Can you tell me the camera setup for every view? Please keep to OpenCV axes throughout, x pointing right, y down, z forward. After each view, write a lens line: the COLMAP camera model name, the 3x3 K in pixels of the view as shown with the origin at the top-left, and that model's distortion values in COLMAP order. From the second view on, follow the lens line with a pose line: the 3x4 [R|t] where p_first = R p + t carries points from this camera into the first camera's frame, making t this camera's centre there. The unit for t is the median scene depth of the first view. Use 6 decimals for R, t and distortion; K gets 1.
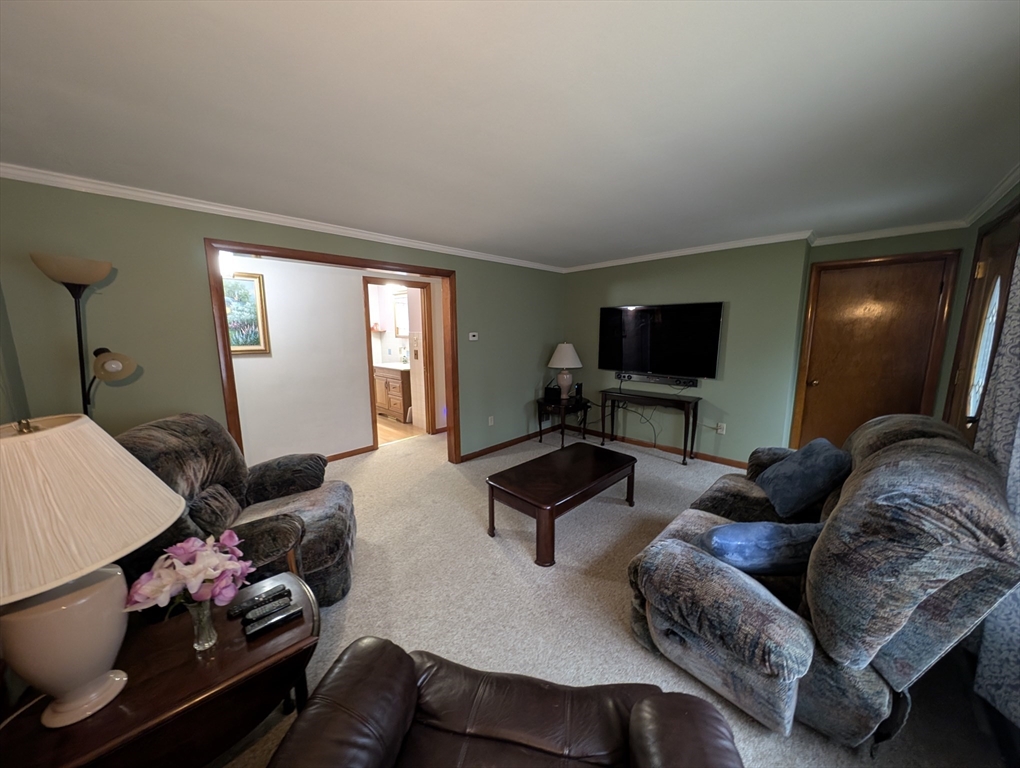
lens RADIAL K [[359.3, 0, 510.0], [0, 359.3, 385.2], [0, 0, 1]] dist [0.003580, -0.001767]
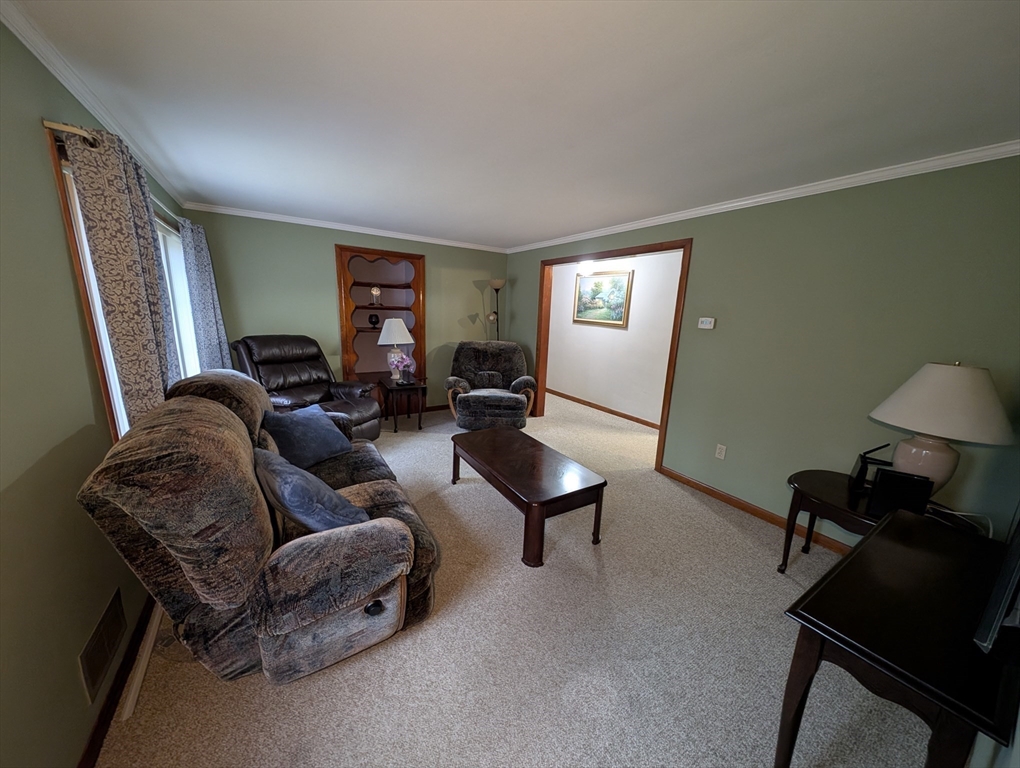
lens RADIAL K [[359.3, 0, 512.9], [0, 359.3, 387.3], [0, 0, 1]] dist [0.003580, -0.001767]
pose [[-0.223523, 0.209293, -0.951963, 0.716515], [-0.187190, 0.949276, 0.252654, -0.124625], [0.956555, 0.234672, -0.173008, 0.788501]]
